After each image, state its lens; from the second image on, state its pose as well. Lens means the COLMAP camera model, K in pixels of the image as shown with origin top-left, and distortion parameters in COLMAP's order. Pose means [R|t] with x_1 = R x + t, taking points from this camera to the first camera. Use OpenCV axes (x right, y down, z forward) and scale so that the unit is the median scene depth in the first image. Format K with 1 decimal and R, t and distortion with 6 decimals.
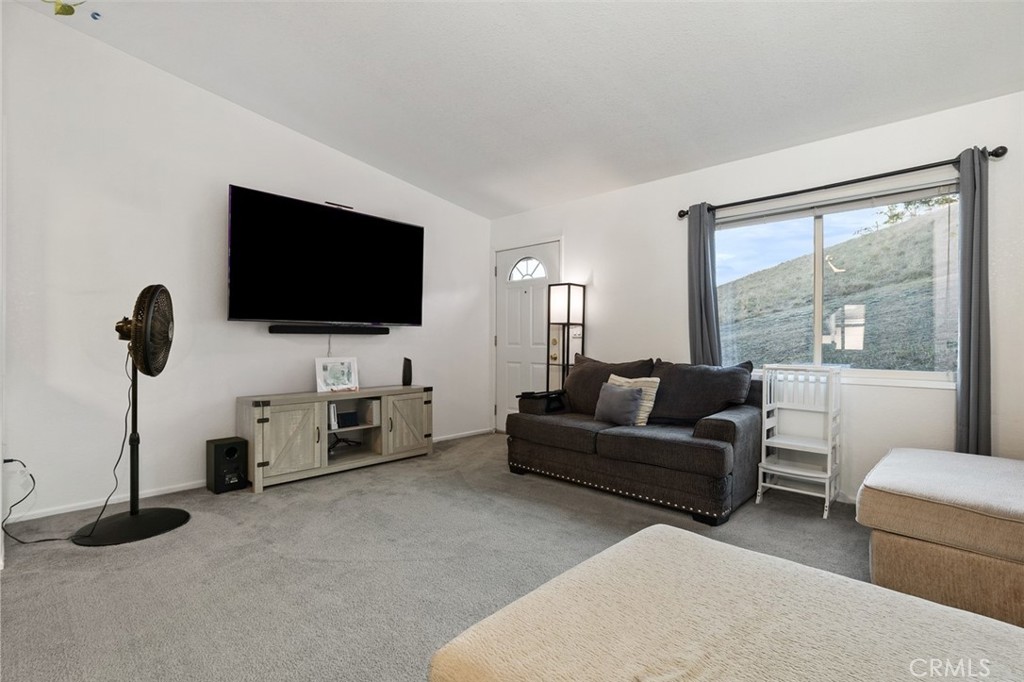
lens RADIAL K [[483.9, 0, 506.2], [0, 483.9, 334.0], [0, 0, 1]] dist [-0.001655, 0.000440]
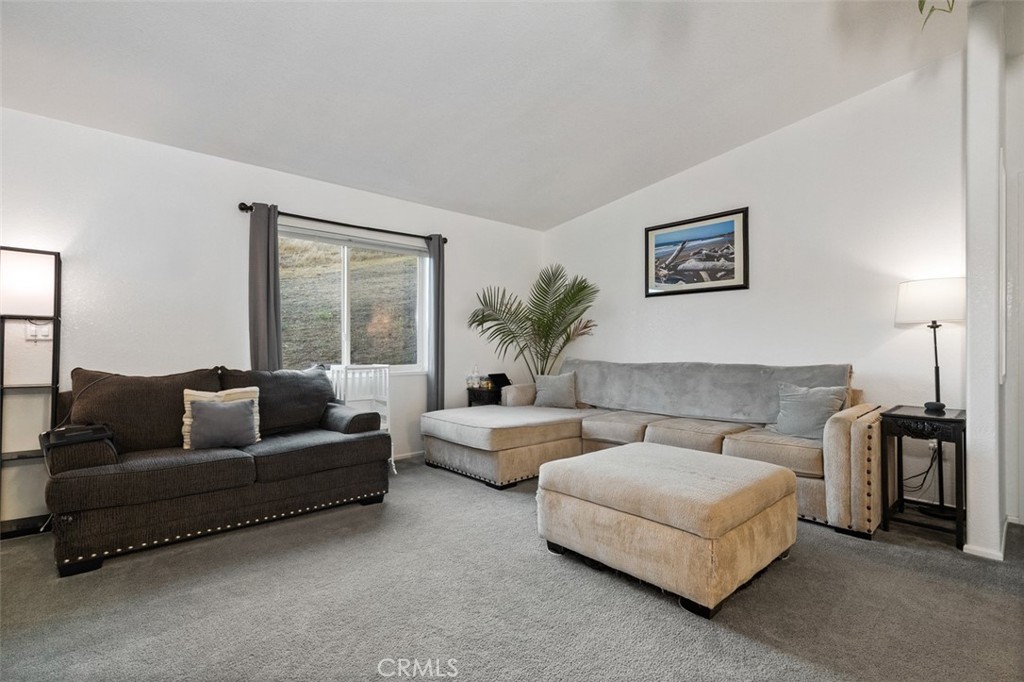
lens RADIAL K [[483.9, 0, 506.2], [0, 483.9, 334.0], [0, 0, 1]] dist [-0.001655, 0.000440]
pose [[0.081963, 0.022630, 0.996378, -0.535343], [-0.016996, 0.999629, -0.021306, 0.003587], [-0.996490, -0.015188, 0.082317, 0.450102]]
